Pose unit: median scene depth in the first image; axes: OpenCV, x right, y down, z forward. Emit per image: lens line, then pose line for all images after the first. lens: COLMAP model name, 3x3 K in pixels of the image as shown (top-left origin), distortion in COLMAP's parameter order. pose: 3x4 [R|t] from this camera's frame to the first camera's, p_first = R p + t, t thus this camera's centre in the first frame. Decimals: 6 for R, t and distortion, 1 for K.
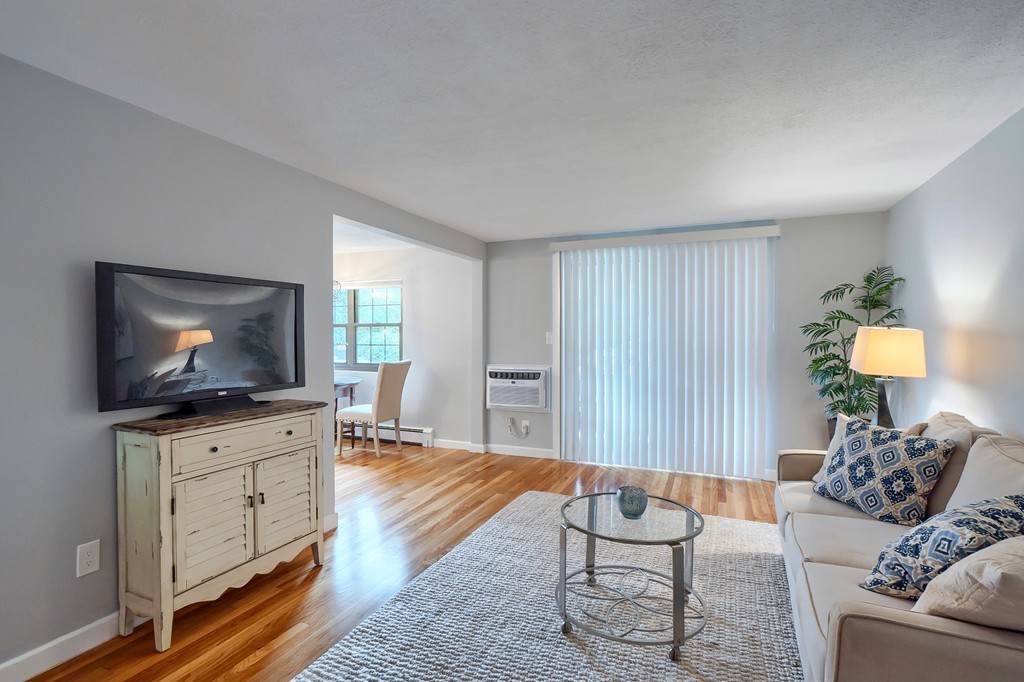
lens RADIAL K [[452.2, 0, 512.0], [0, 452.2, 341.0], [0, 0, 1]] dist [0.000393, 0.000110]
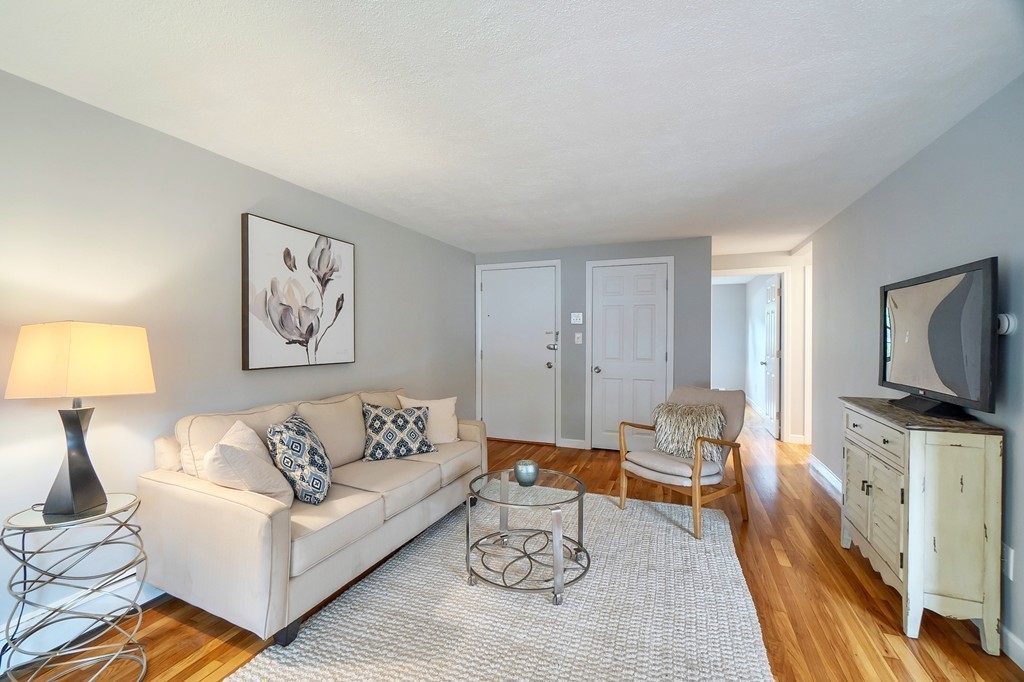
lens RADIAL K [[452.2, 0, 512.0], [0, 452.2, 341.0], [0, 0, 1]] dist [0.000393, 0.000110]
pose [[-0.995479, -0.003988, -0.094893, 0.445818], [-0.005875, 0.999790, 0.019614, -0.014366], [0.094795, 0.020083, -0.995294, 2.312506]]
